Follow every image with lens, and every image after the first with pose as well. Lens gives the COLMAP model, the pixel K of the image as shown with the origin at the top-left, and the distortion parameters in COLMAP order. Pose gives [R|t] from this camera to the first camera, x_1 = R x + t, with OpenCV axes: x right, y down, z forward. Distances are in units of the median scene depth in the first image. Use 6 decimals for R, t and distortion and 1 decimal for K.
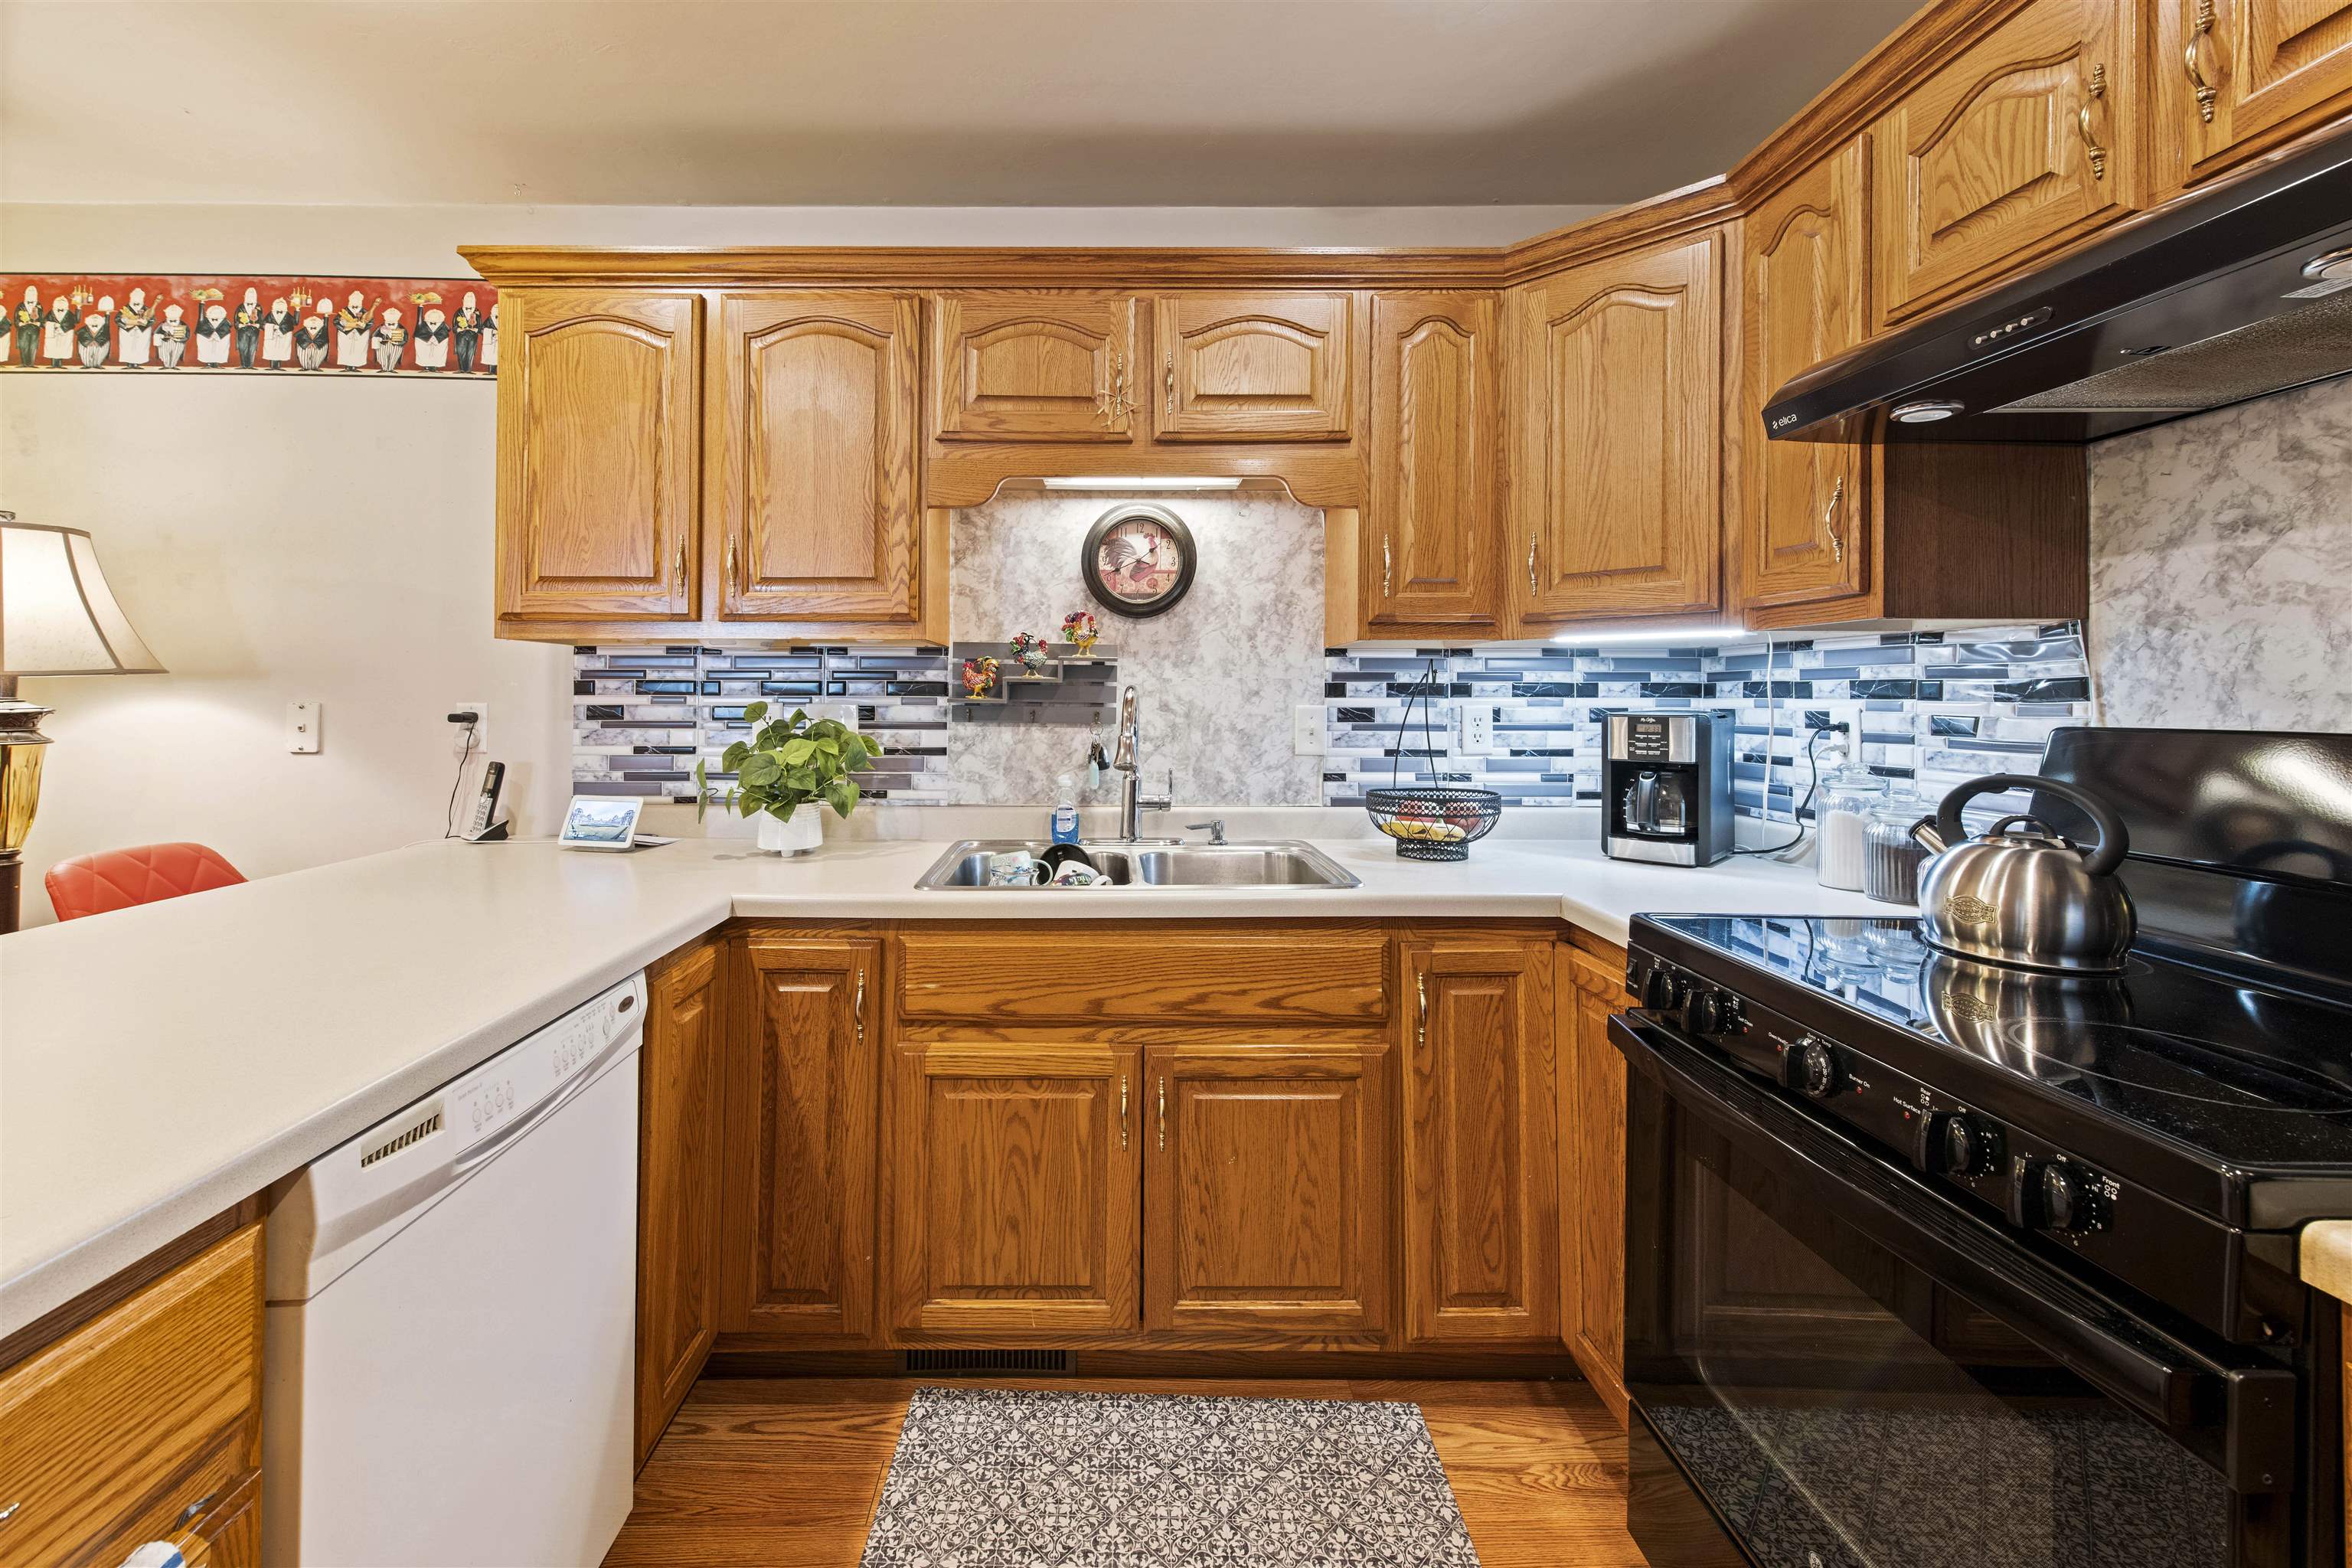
lens RADIAL K [[970.7, 0, 1101.2], [0, 970.7, 696.6], [0, 0, 1]] dist [0.004006, 0.000075]
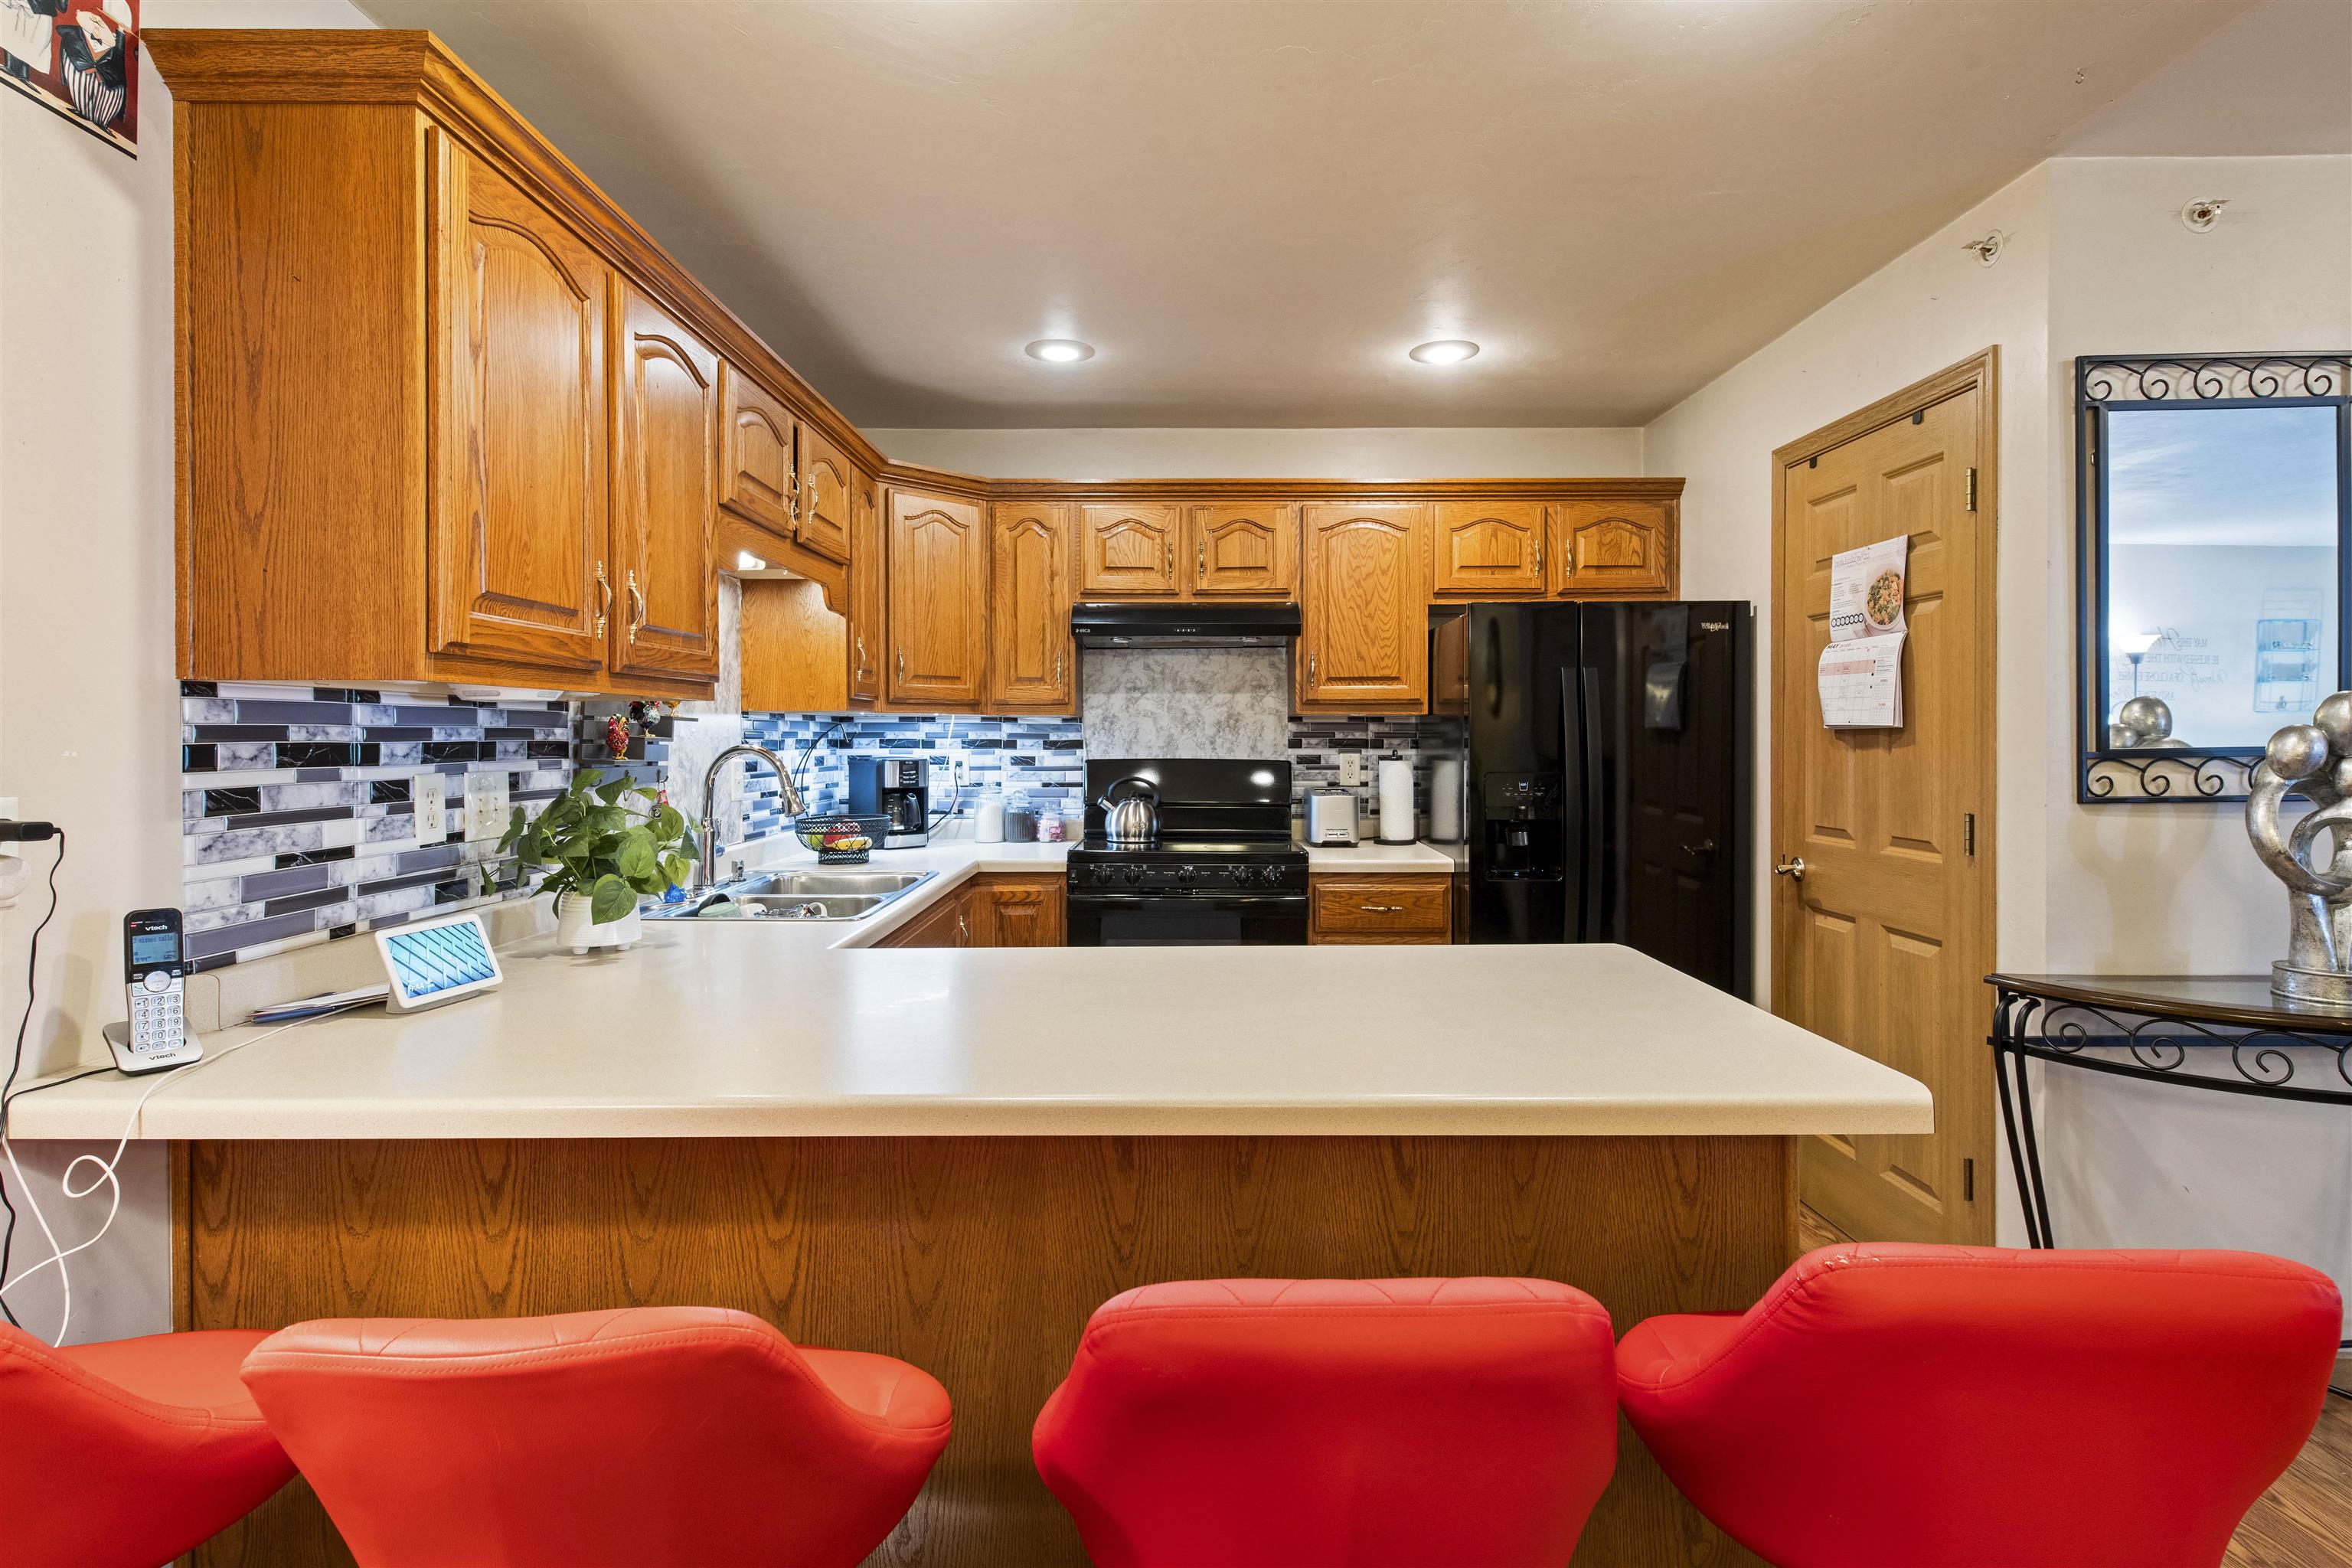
lens RADIAL K [[1129.6, 0, 1179.4], [0, 1129.6, 744.0], [0, 0, 1]] dist [0.016372, -0.010597]
pose [[-0.003203, -0.010000, 0.999945, -1.189399], [0.000293, 0.999950, 0.010001, -0.023566], [-0.999995, 0.000325, -0.003200, 0.463739]]
